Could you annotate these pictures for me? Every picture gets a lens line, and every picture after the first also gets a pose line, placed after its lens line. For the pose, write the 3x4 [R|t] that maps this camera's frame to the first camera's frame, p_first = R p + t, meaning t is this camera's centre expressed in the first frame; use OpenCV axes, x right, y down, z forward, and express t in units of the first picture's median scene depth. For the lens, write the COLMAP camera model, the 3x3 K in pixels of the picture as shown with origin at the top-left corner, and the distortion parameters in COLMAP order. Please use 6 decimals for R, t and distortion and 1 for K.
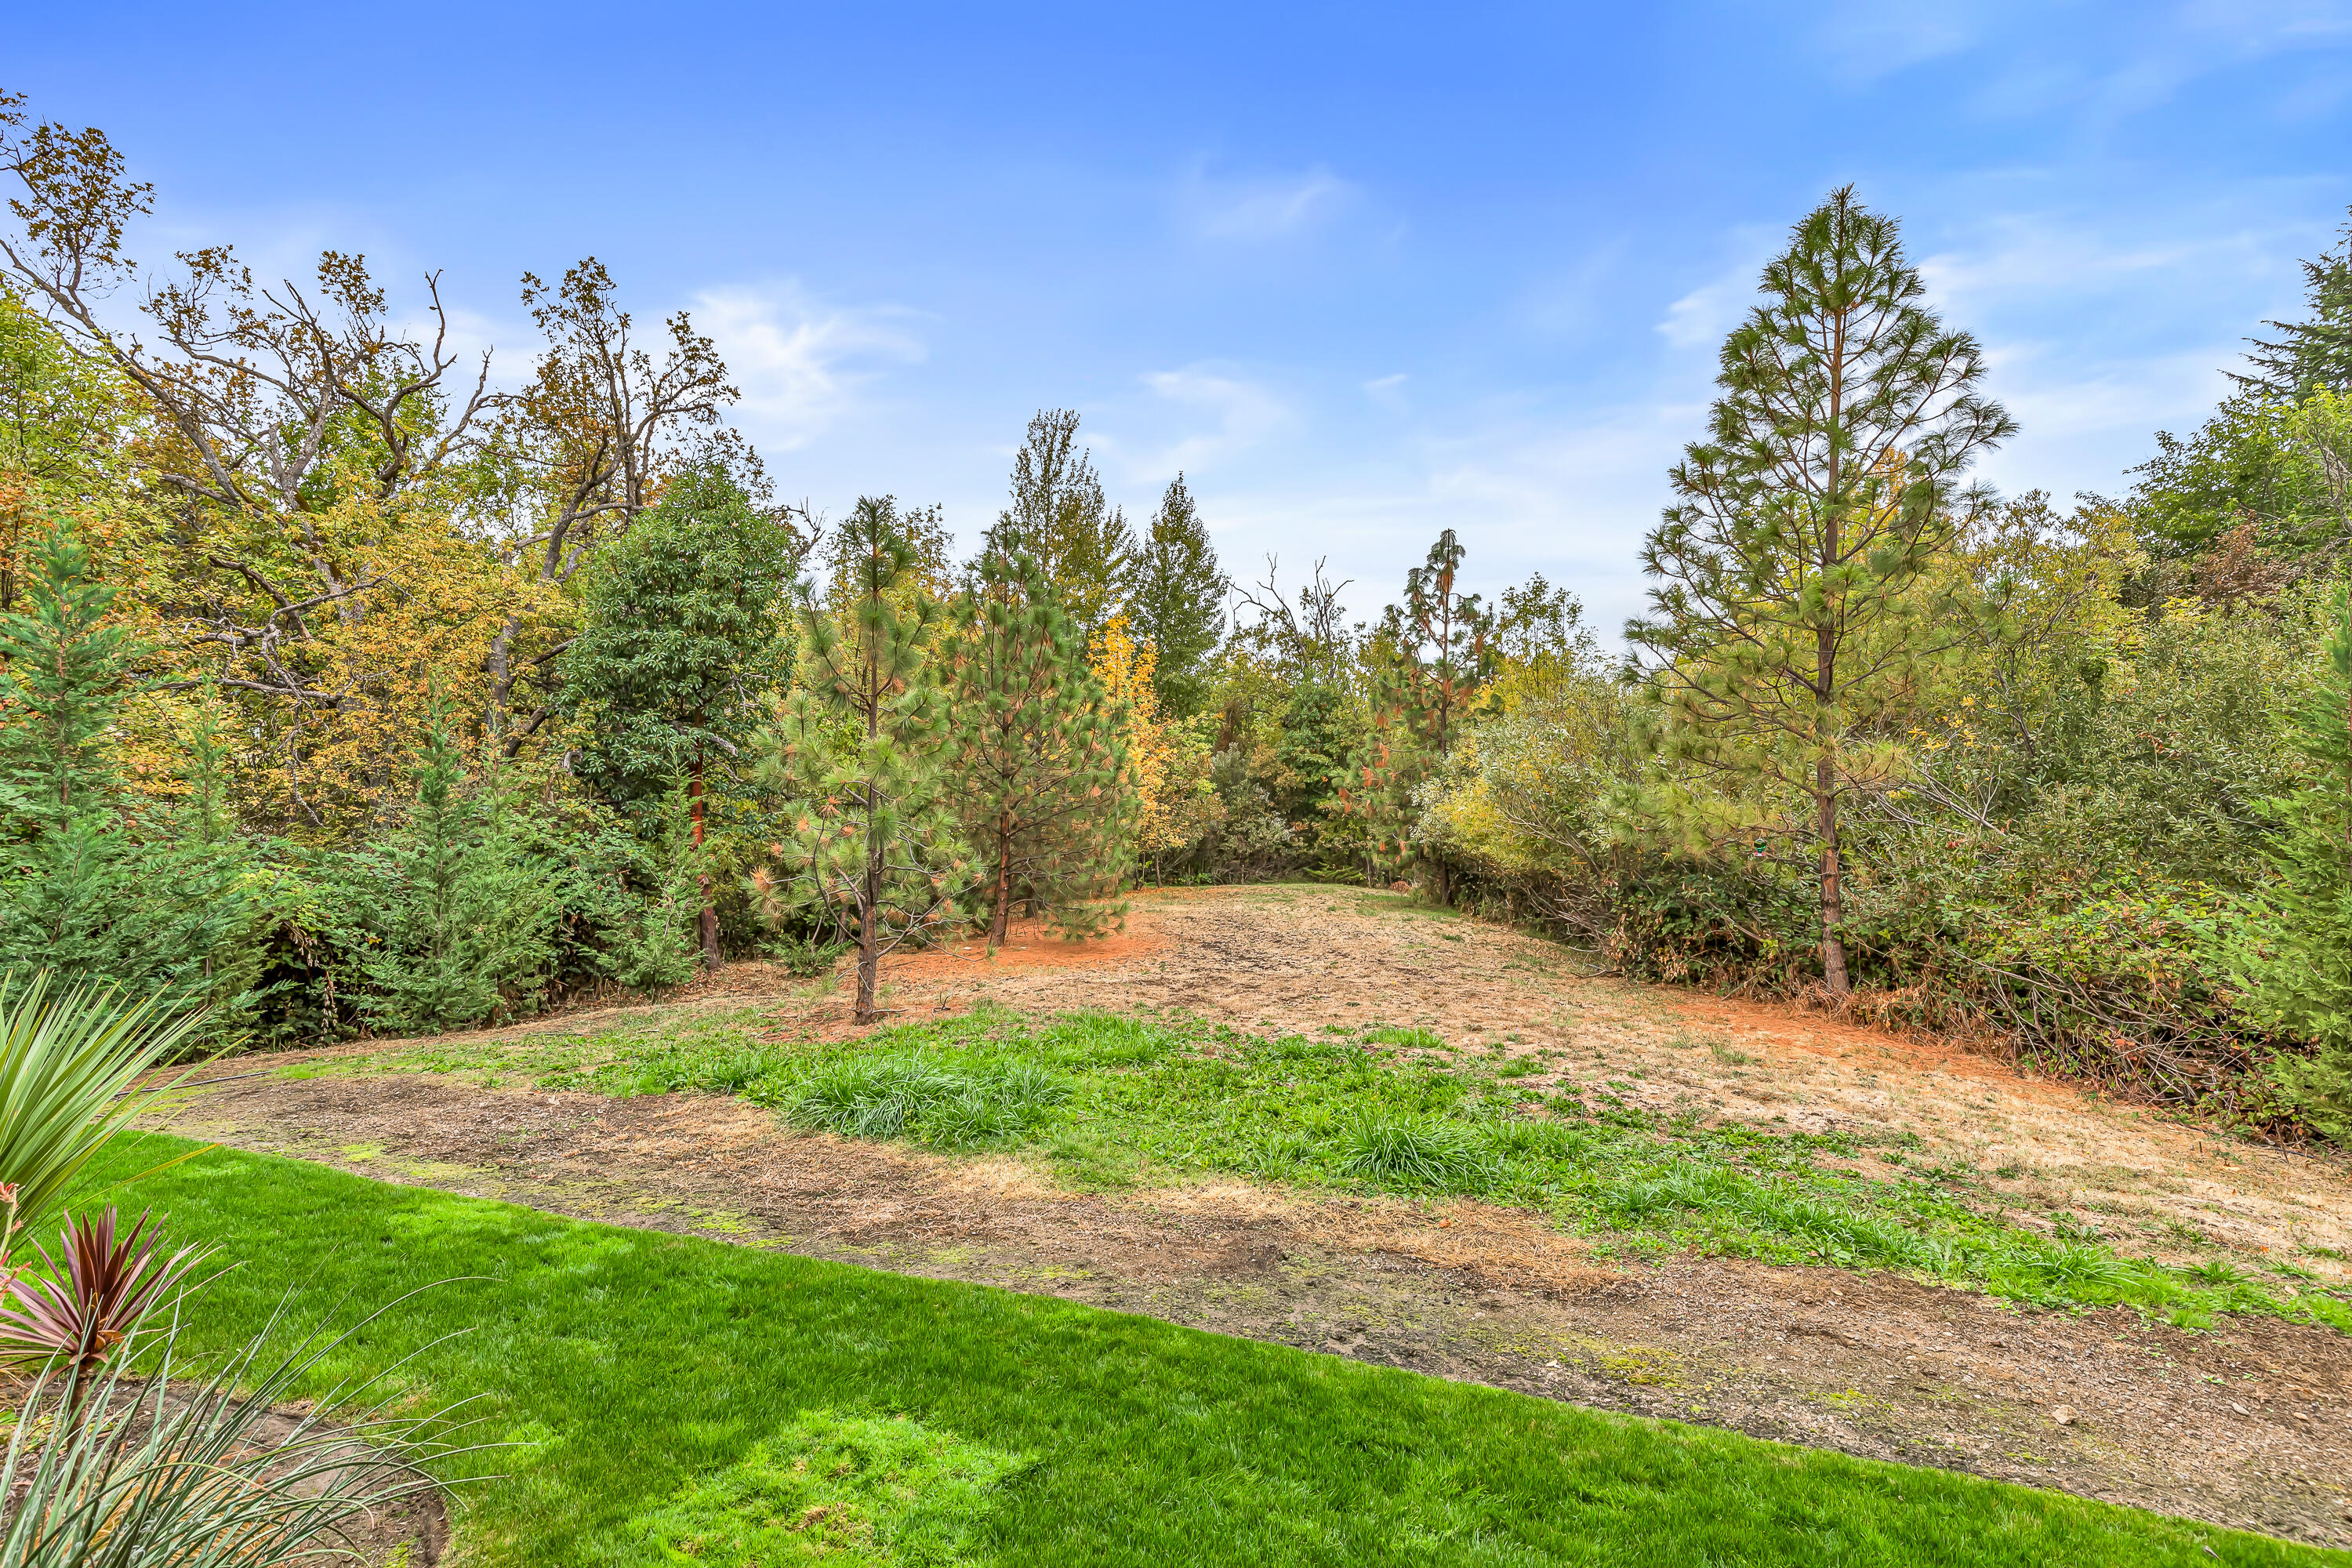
lens RADIAL K [[1100.7, 0, 1186.3], [0, 1100.7, 789.0], [0, 0, 1]] dist [0.009031, -0.000318]
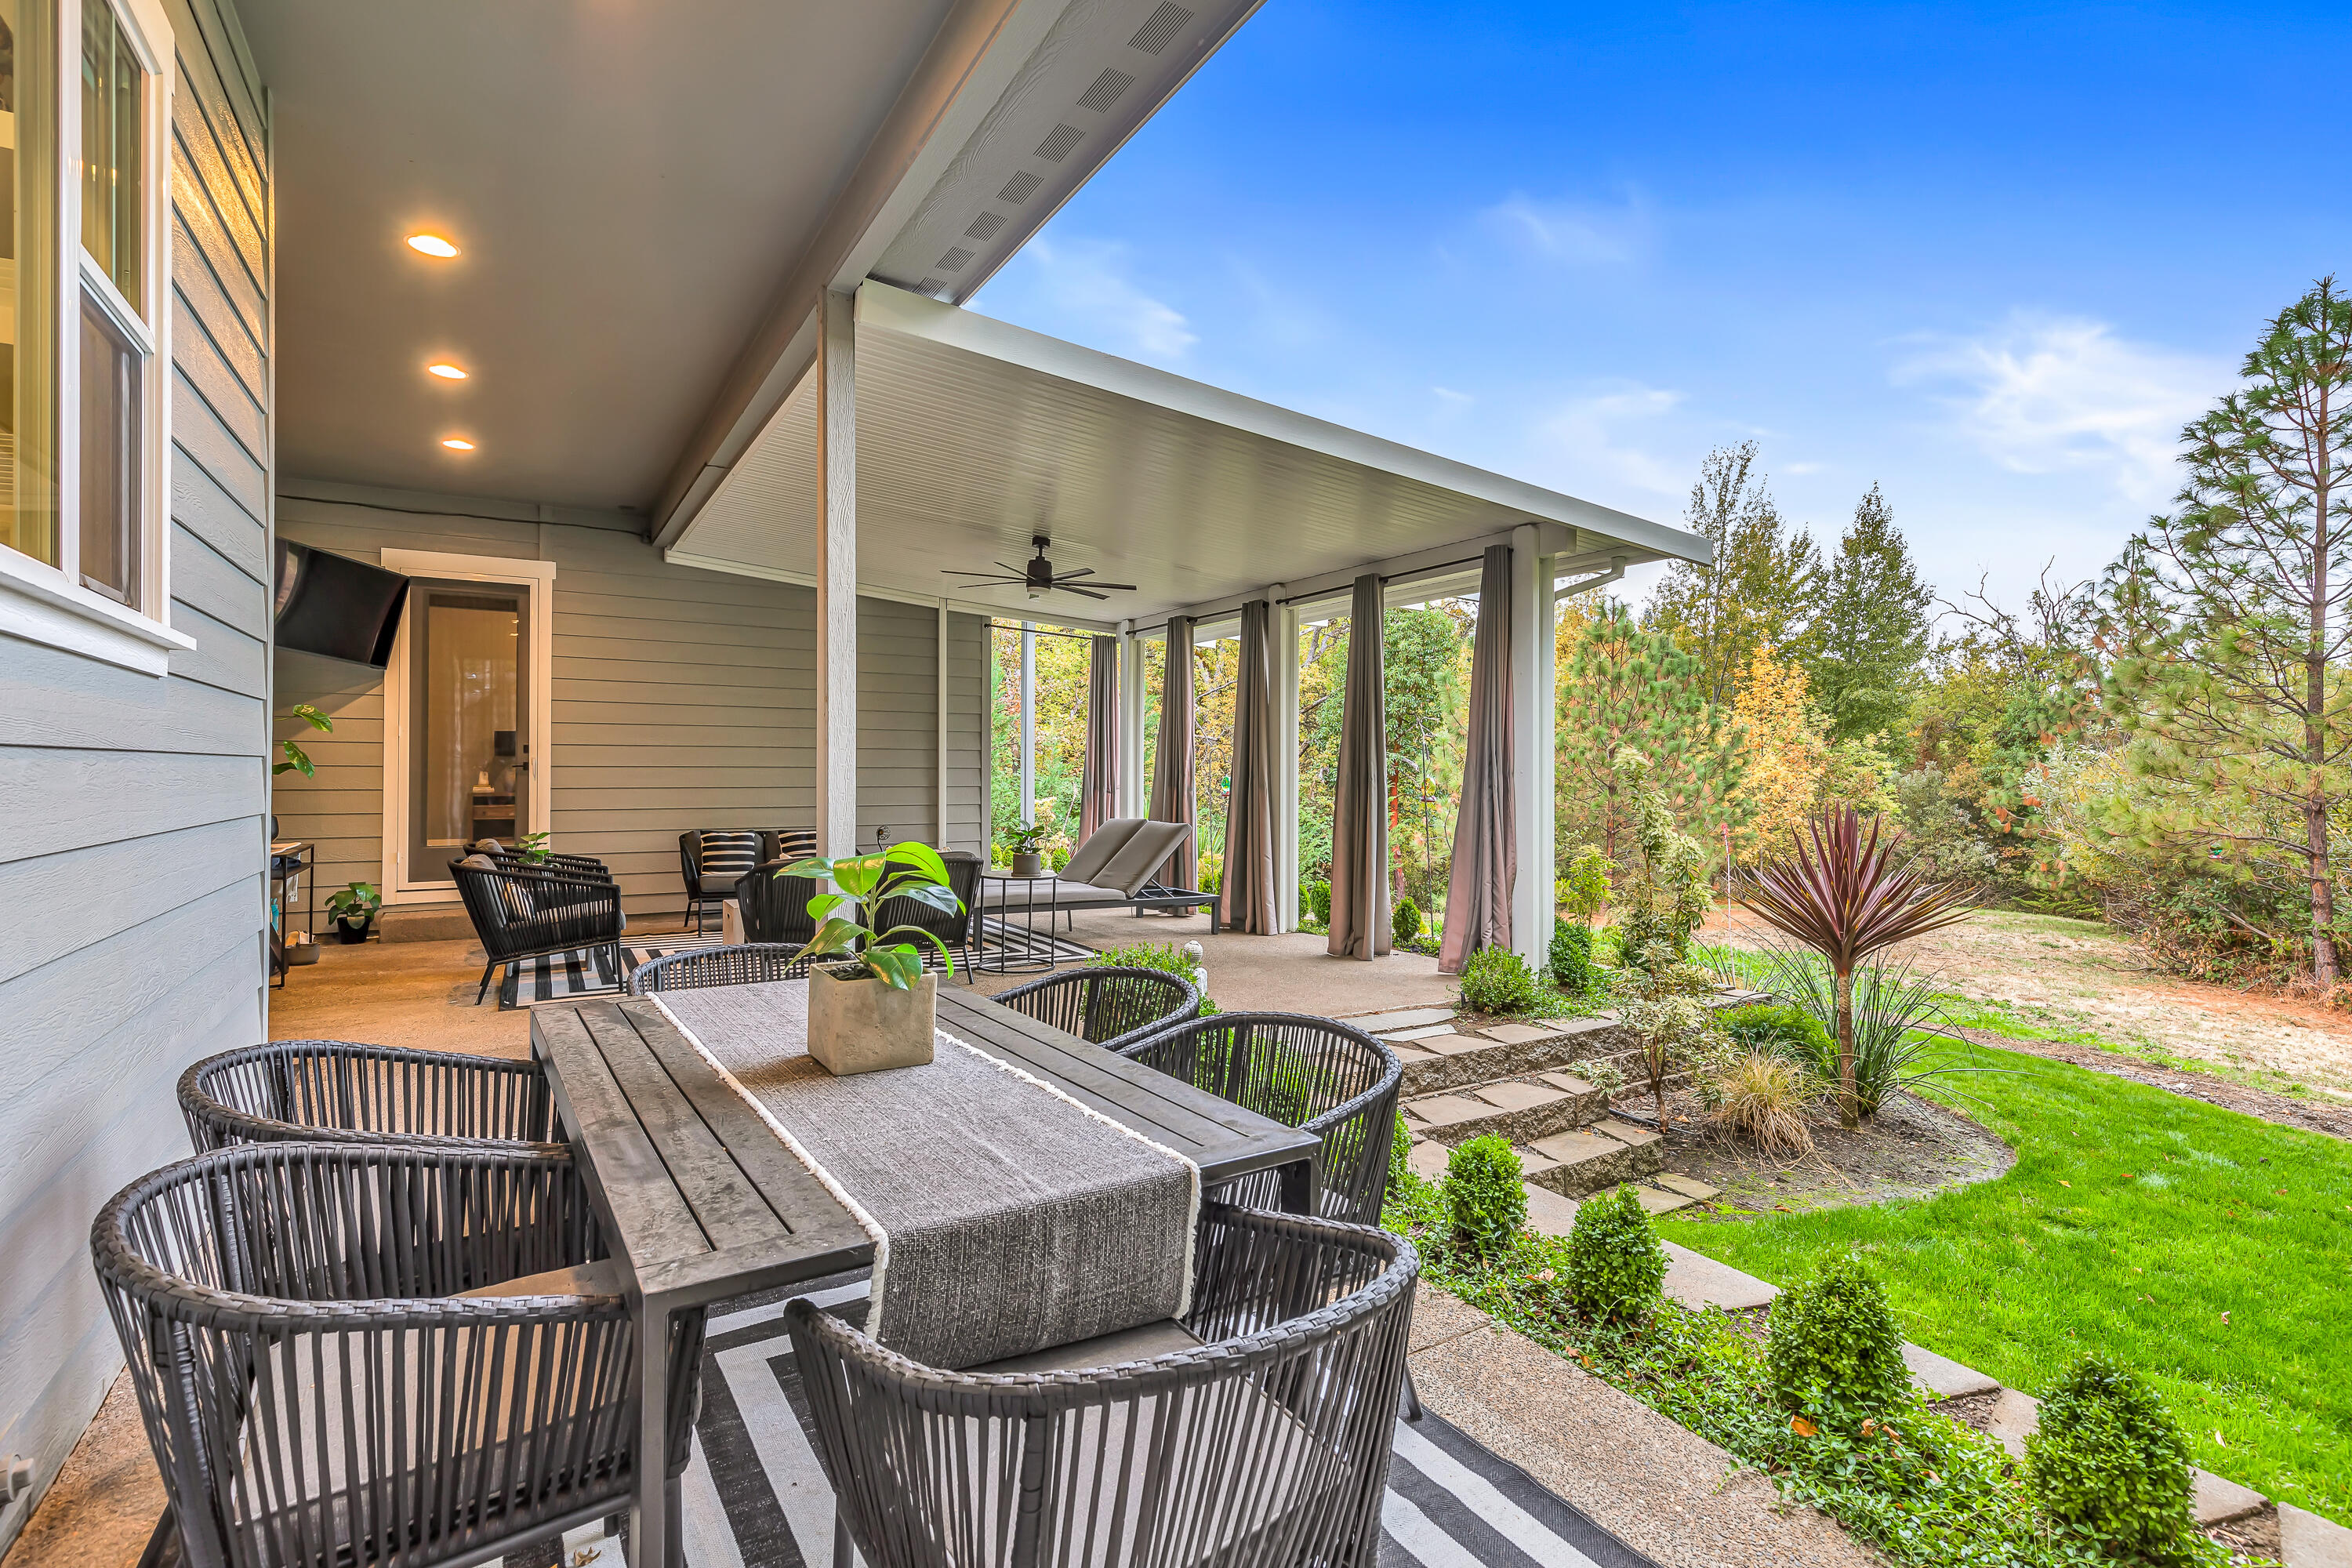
lens RADIAL K [[1100.7, 0, 1186.3], [0, 1100.7, 789.0], [0, 0, 1]] dist [0.009031, -0.000318]
pose [[0.813740, 0.013094, -0.581081, 0.072452], [-0.023220, 0.999680, -0.009990, 0.005729], [0.580765, 0.021622, 0.813784, -0.142369]]
